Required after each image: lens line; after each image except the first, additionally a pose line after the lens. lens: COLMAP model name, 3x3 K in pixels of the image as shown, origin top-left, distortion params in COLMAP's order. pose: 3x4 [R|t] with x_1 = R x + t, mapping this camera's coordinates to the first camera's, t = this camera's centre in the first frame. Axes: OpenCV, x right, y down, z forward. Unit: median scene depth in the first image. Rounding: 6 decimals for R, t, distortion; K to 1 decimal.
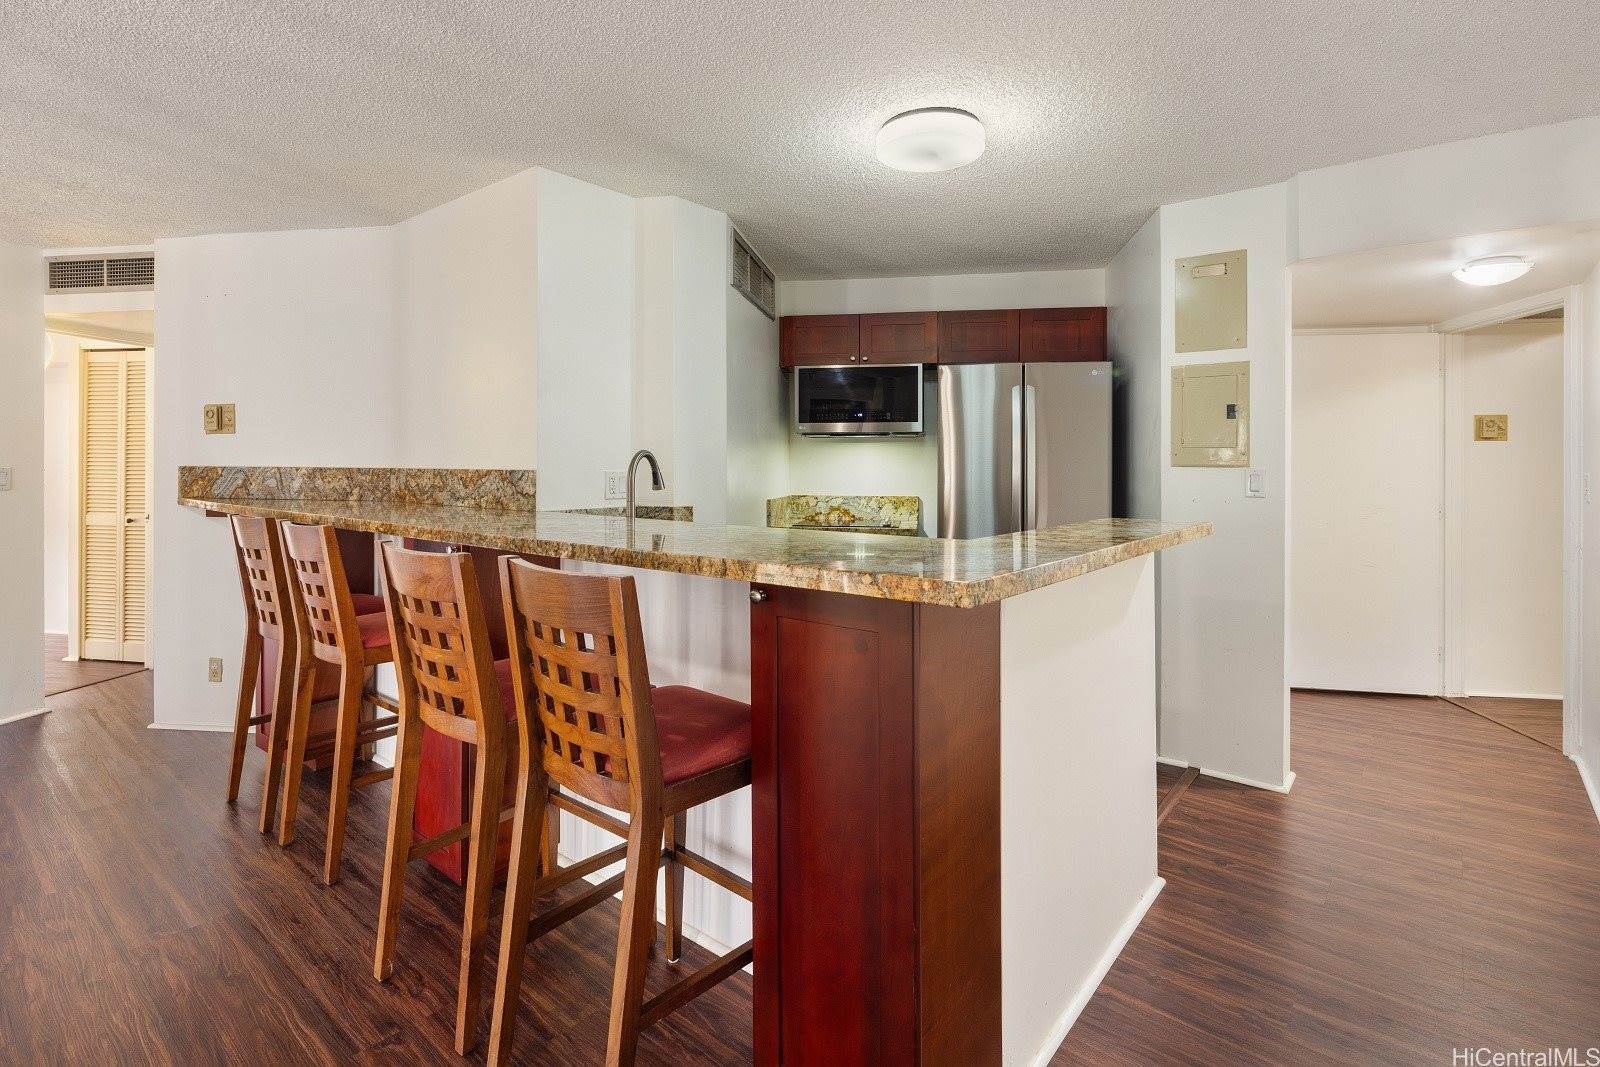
lens RADIAL K [[775.3, 0, 801.9], [0, 775.3, 468.2], [0, 0, 1]] dist [0.003808, 0.000431]
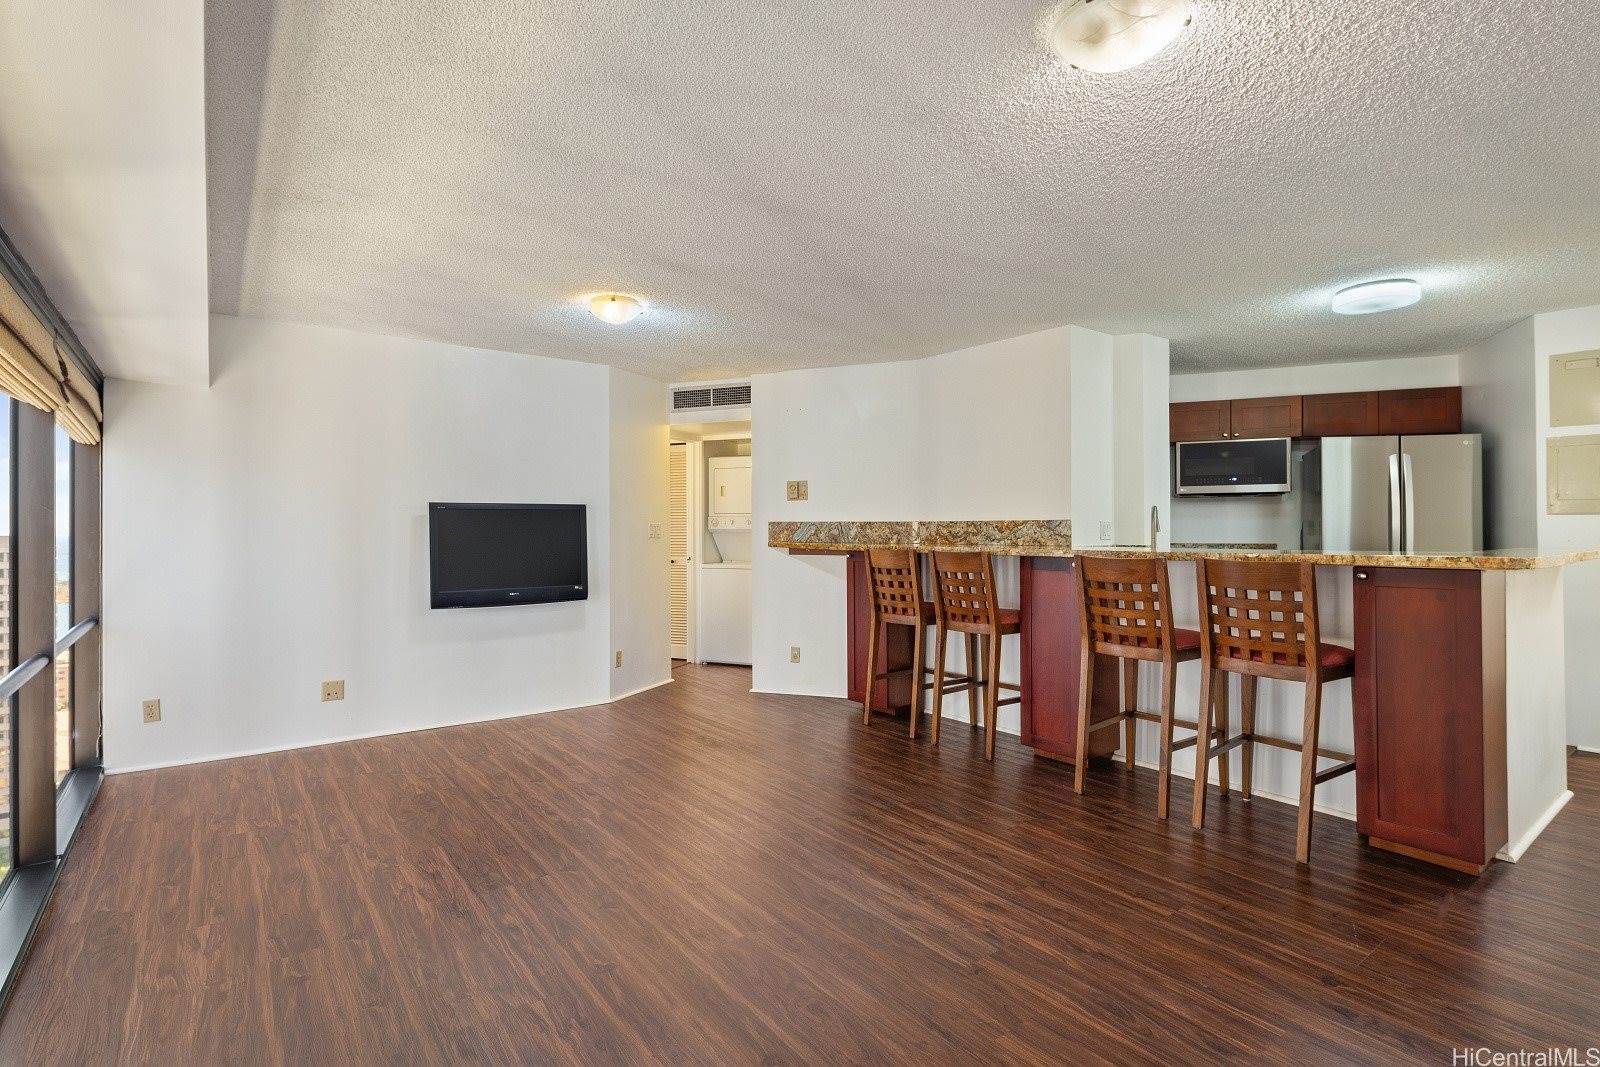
lens RADIAL K [[771.9, 0, 802.0], [0, 771.9, 532.8], [0, 0, 1]] dist [-0.001871, -0.000213]
pose [[0.974813, -0.005116, -0.222966, -0.414744], [0.004893, 0.999987, -0.001552, 0.022534], [0.222971, 0.000422, 0.974825, -0.493628]]
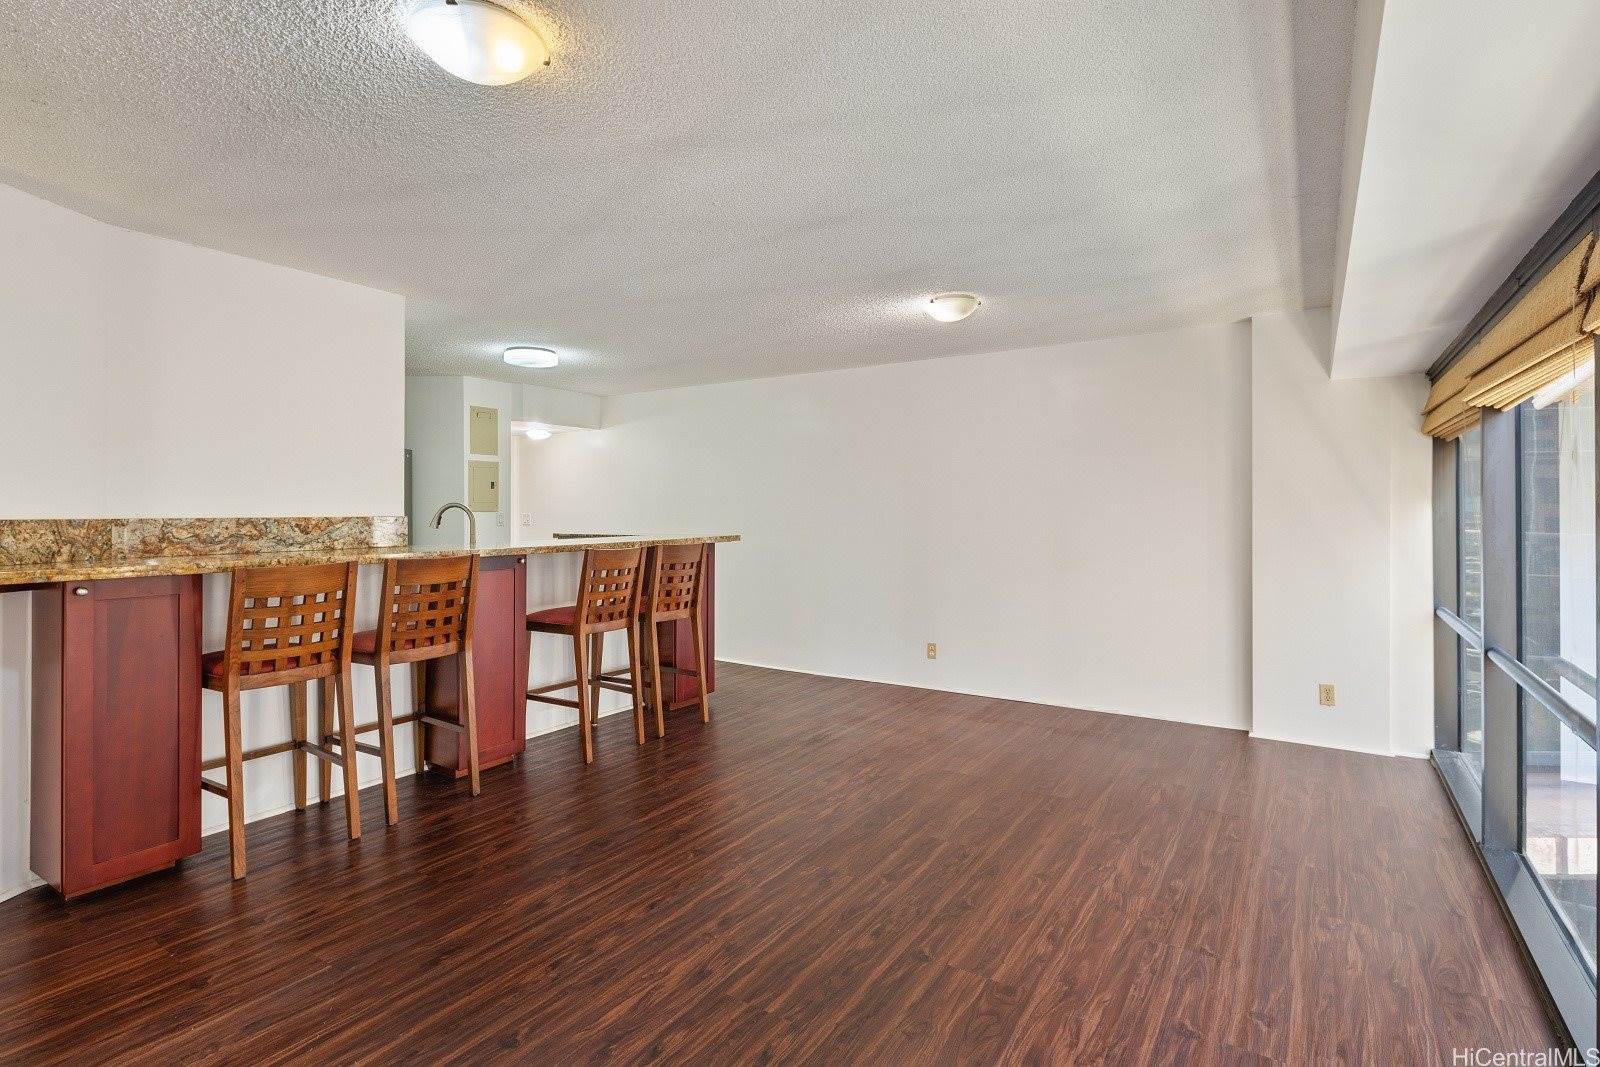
lens RADIAL K [[771.9, 0, 802.0], [0, 771.9, 532.8], [0, 0, 1]] dist [-0.001871, -0.000213]
pose [[-0.110787, -0.030612, 0.993373, -1.402132], [0.010936, 0.999427, 0.032018, -0.003330], [-0.993784, 0.014411, -0.110389, 0.360483]]
